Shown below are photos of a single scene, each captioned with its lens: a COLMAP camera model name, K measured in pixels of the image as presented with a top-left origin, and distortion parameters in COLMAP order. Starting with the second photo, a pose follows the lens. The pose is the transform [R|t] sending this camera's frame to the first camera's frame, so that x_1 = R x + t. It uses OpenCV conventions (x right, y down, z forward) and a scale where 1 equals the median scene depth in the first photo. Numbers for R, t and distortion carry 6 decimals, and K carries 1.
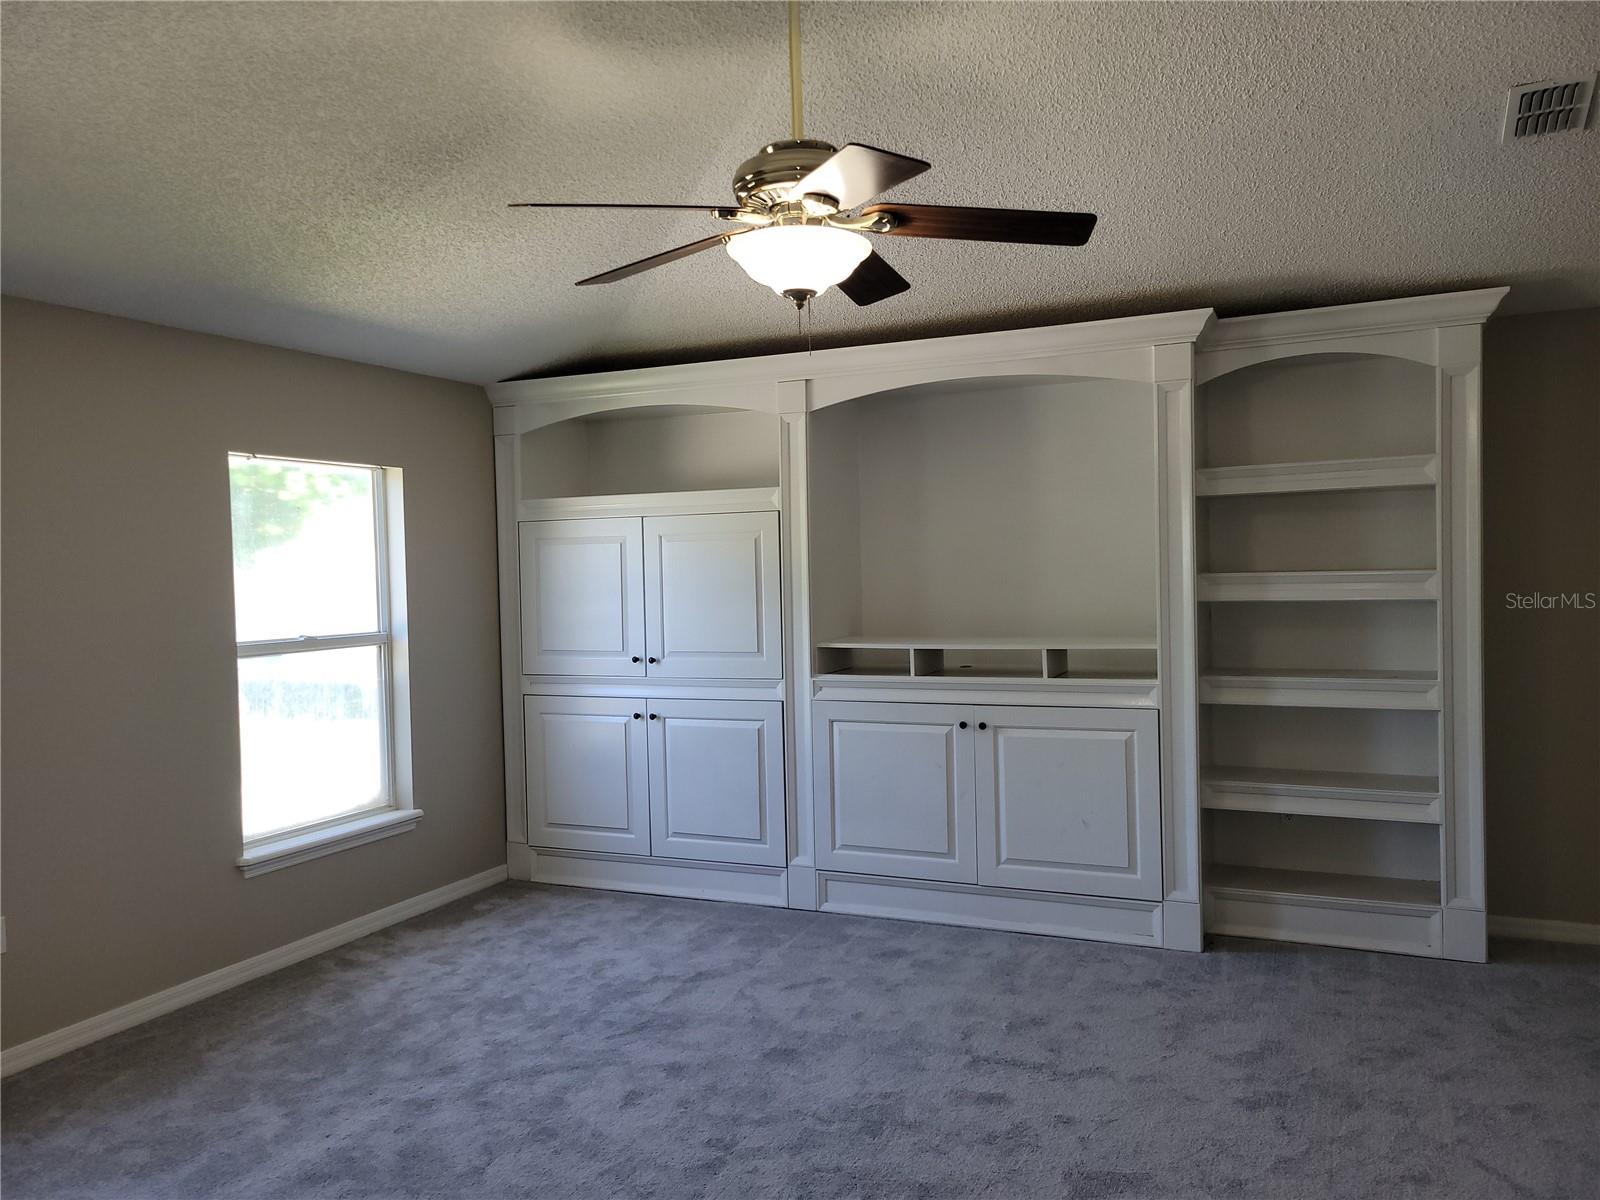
lens RADIAL K [[1206.4, 0, 804.7], [0, 1206.4, 596.1], [0, 0, 1]] dist [0.050884, -0.027800]
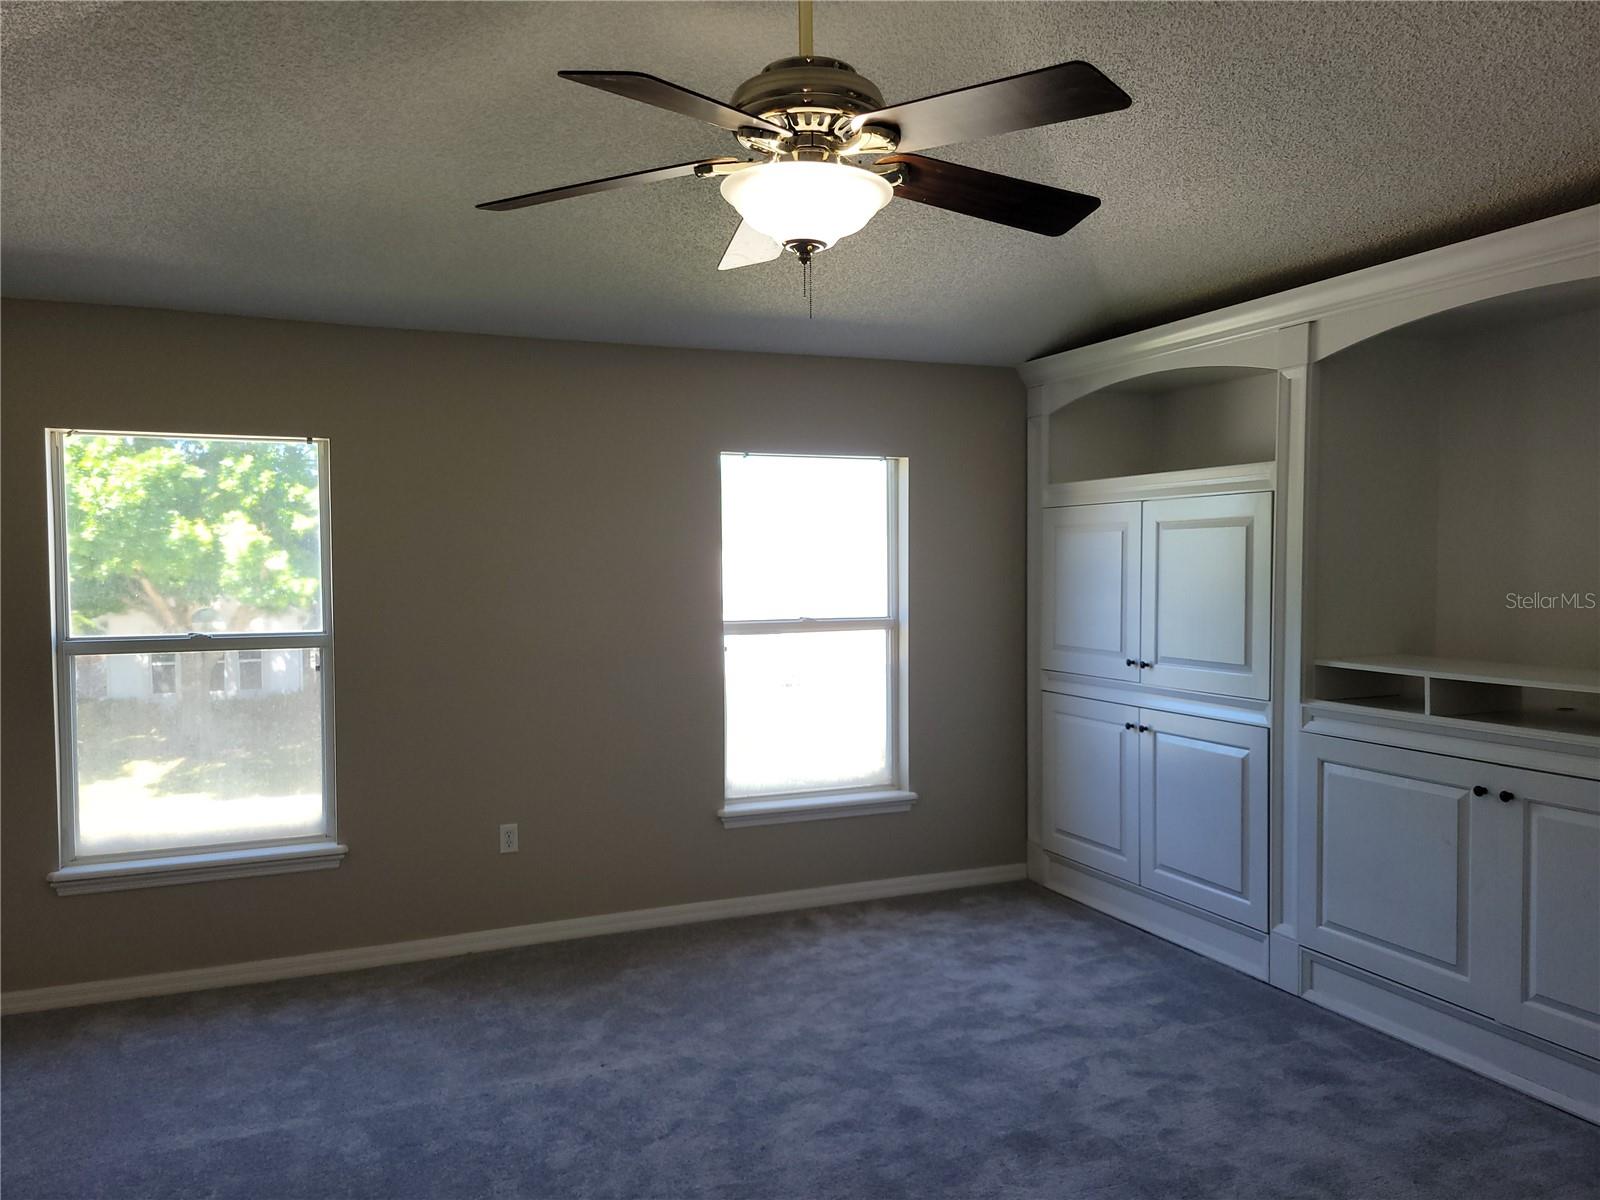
lens RADIAL K [[1206.4, 0, 801.2], [0, 1206.4, 614.5], [0, 0, 1]] dist [0.050884, -0.027800]
pose [[0.730447, 0.048188, -0.681267, 0.321625], [-0.025908, 0.998745, 0.042865, -0.016209], [0.682478, -0.013660, 0.730779, 0.209668]]
